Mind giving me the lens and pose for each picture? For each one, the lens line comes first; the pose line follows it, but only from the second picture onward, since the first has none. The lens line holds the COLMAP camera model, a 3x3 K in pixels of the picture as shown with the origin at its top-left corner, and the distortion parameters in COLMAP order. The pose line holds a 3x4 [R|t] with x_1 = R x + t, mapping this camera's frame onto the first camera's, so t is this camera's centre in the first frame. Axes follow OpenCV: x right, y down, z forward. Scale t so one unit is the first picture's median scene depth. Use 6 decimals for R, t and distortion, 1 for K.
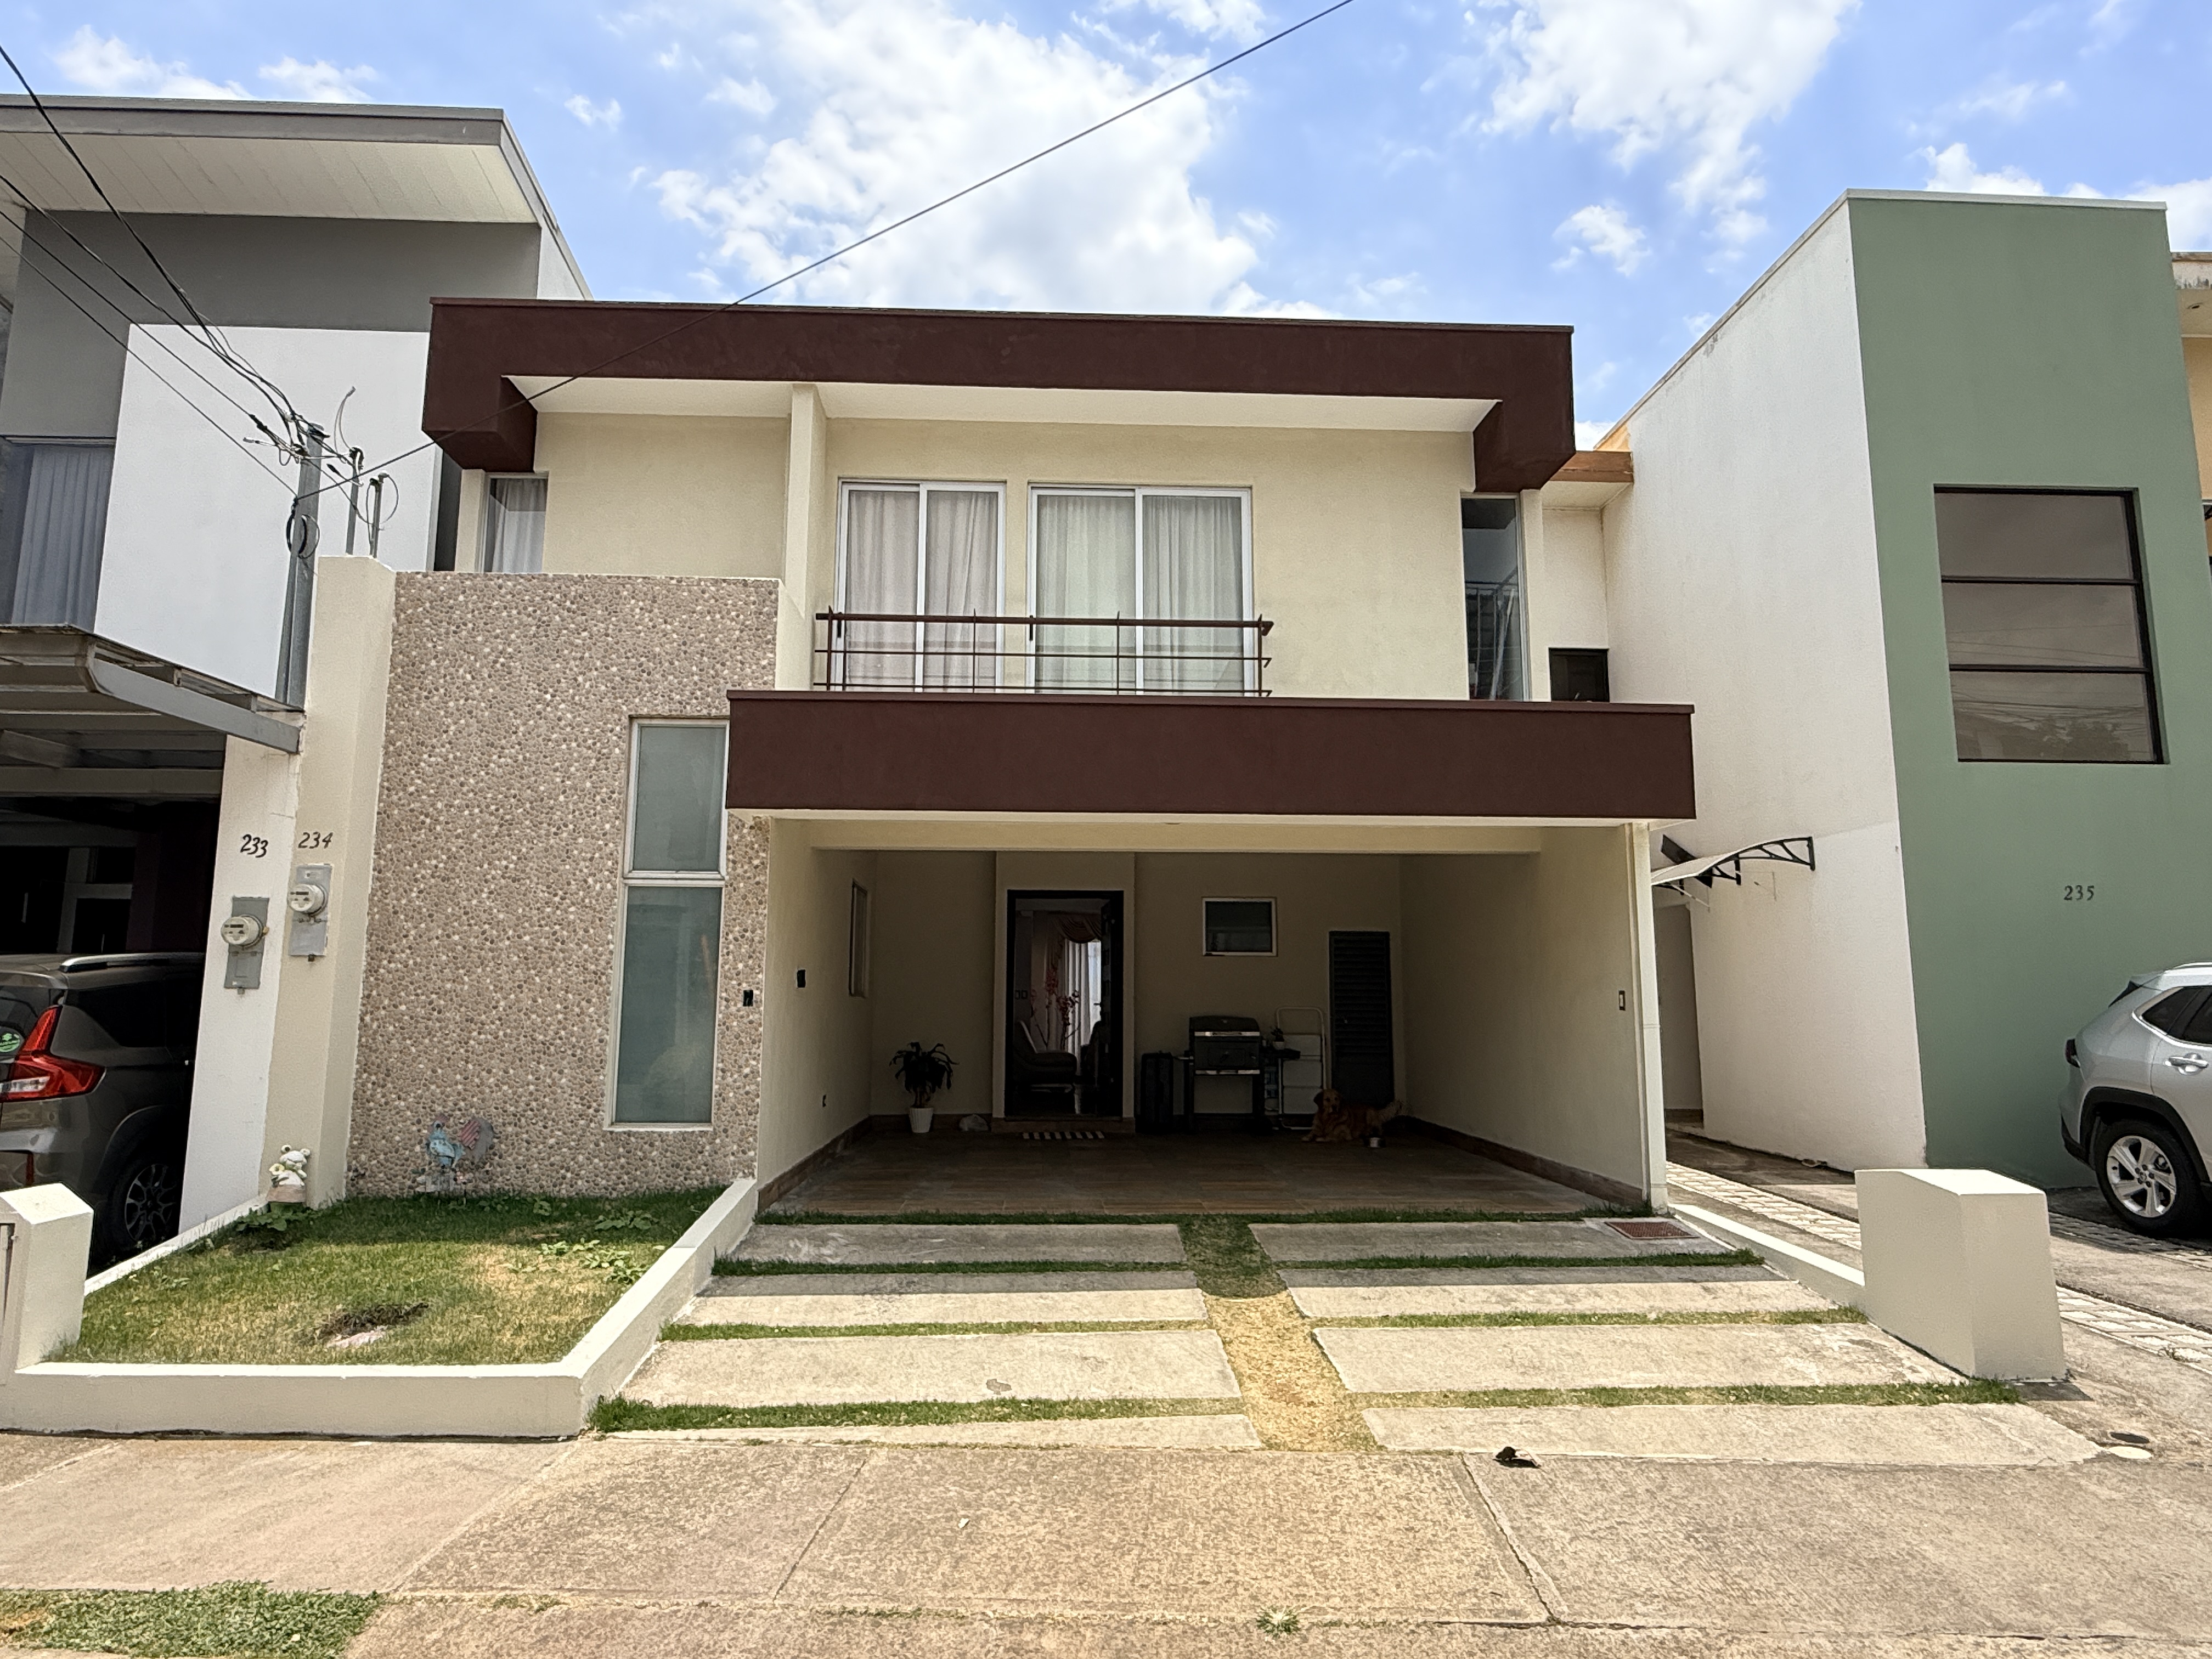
lens RADIAL K [[1277.3, 0, 1106.0], [0, 1277.3, 829.5], [0, 0, 1]] dist [-0.002443, -0.001952]
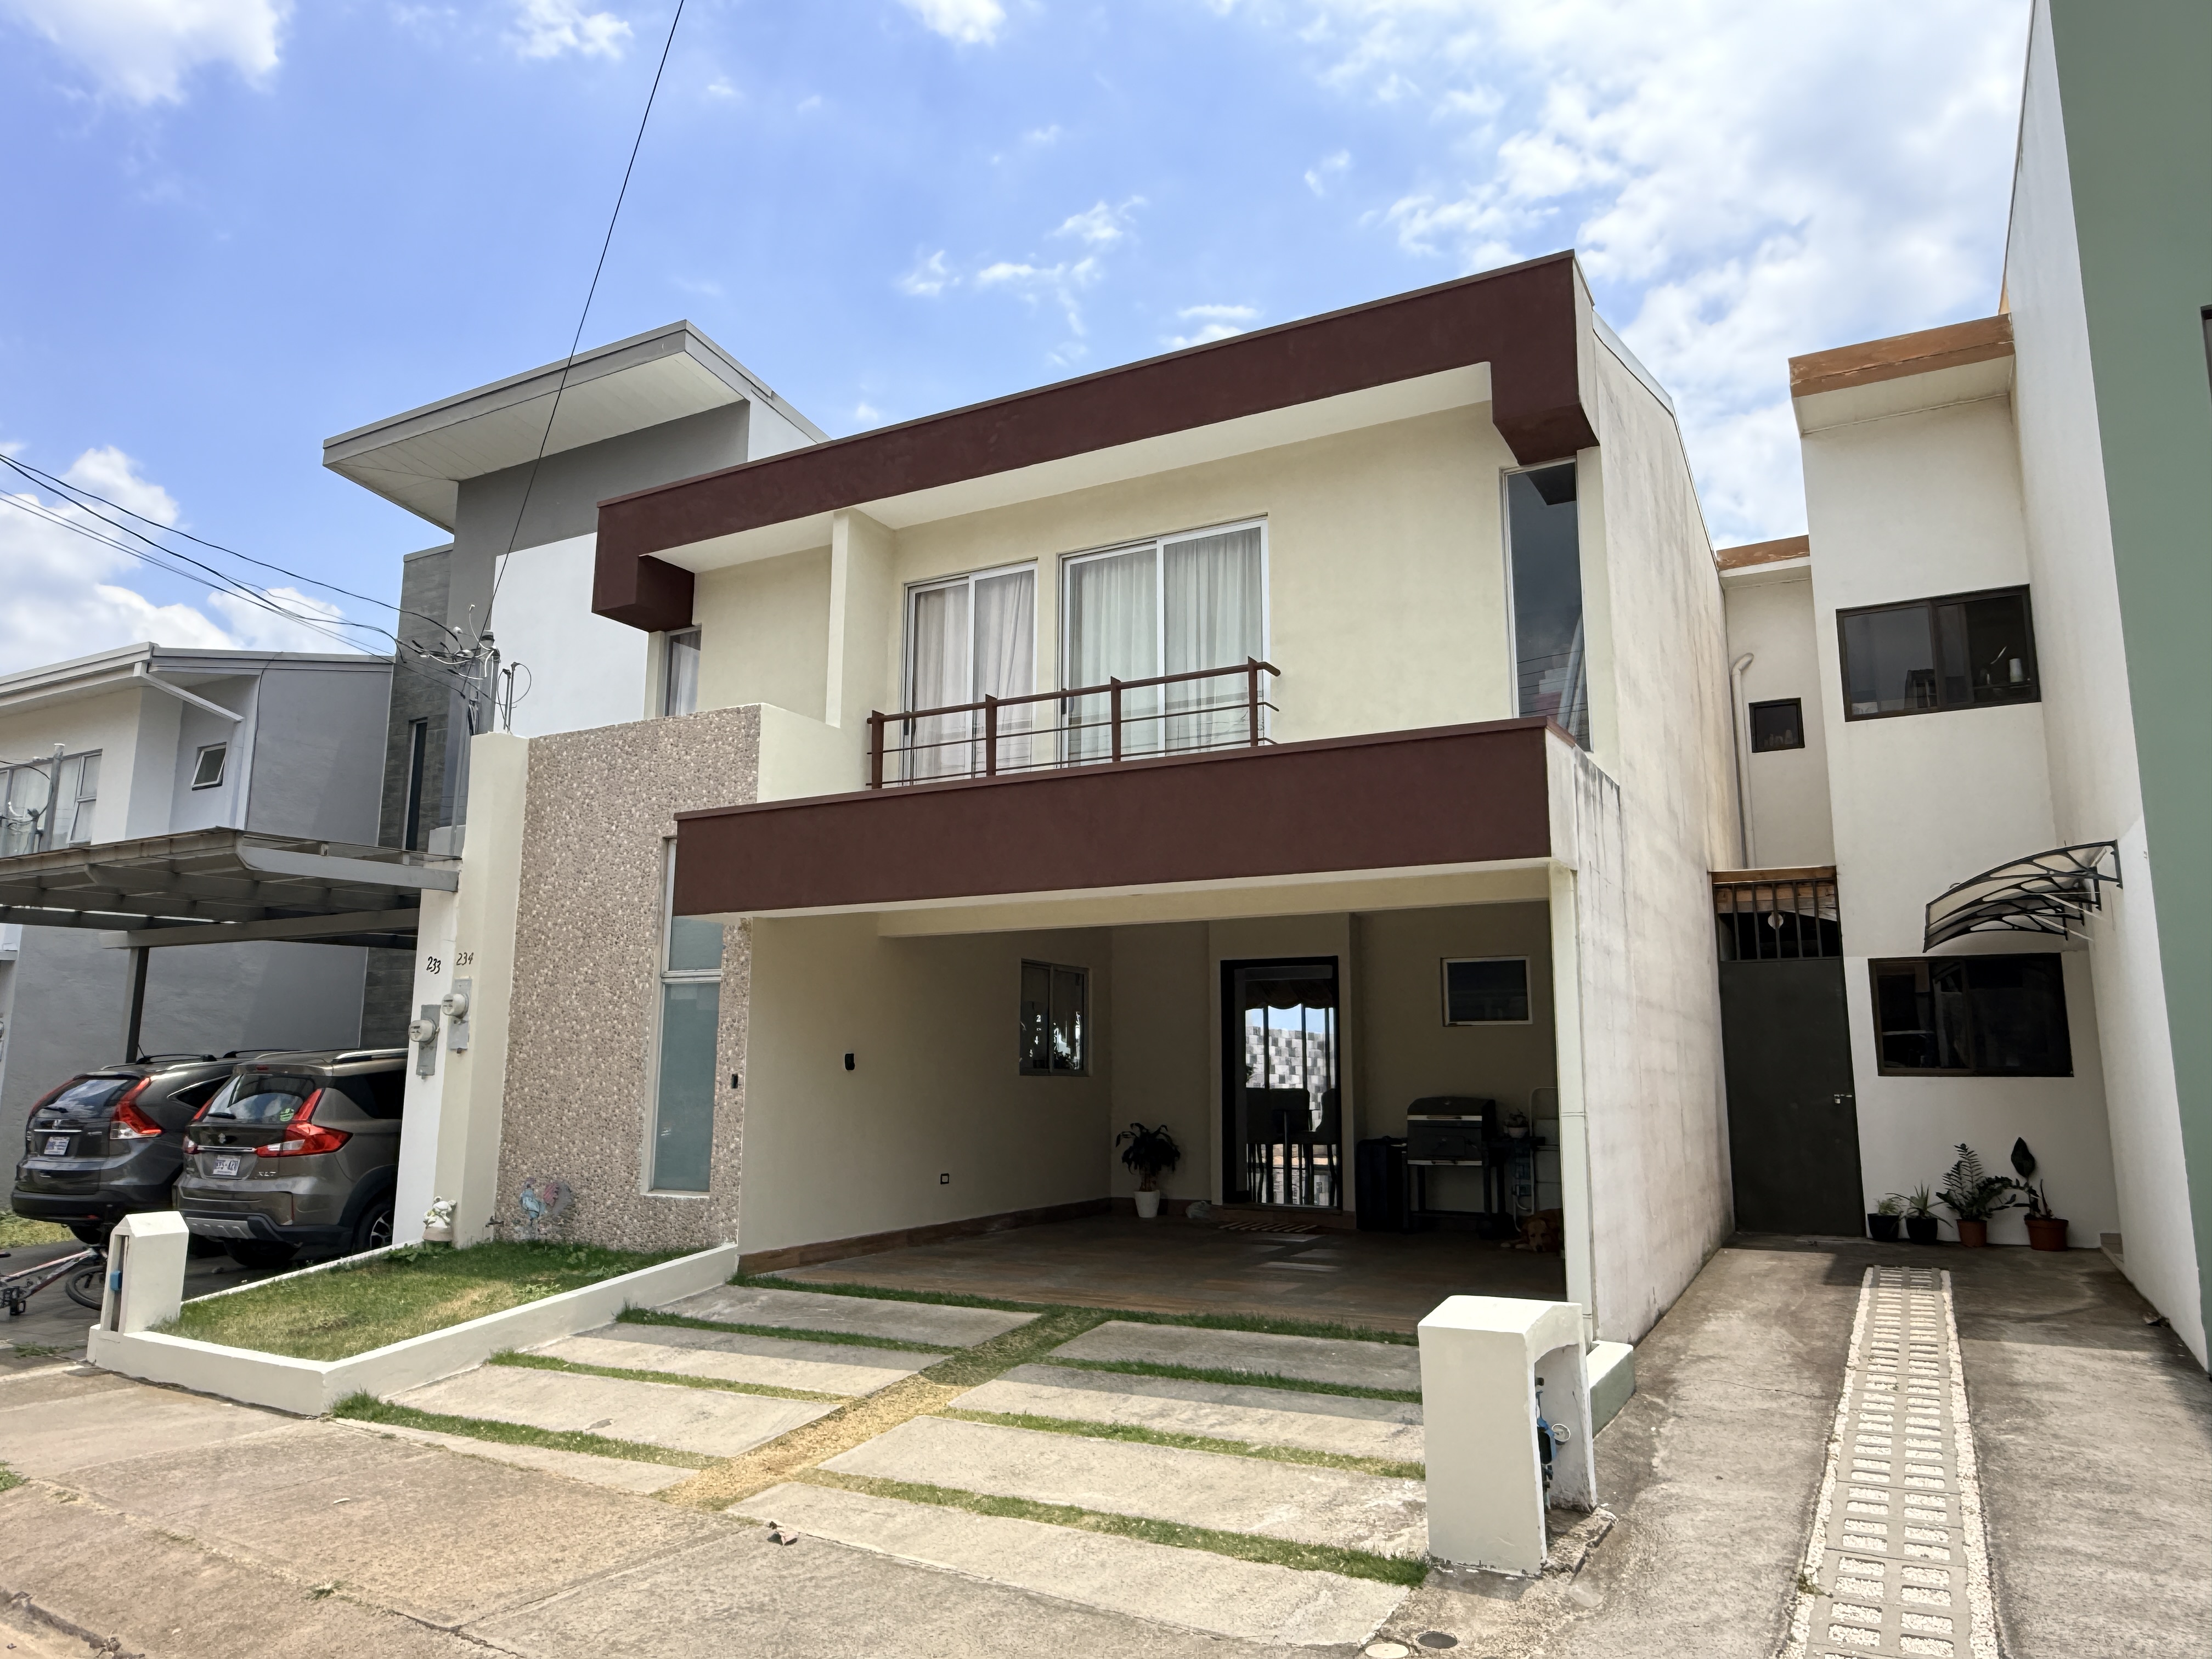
lens RADIAL K [[1455.1, 0, 1106.0], [0, 1455.1, 829.5], [0, 0, 1]] dist [-0.004681, -0.001611]
pose [[0.859255, -0.088906, -0.503763, 0.558963], [0.072499, 0.996006, -0.052120, 0.001638], [0.506384, 0.008262, 0.862268, 0.052018]]
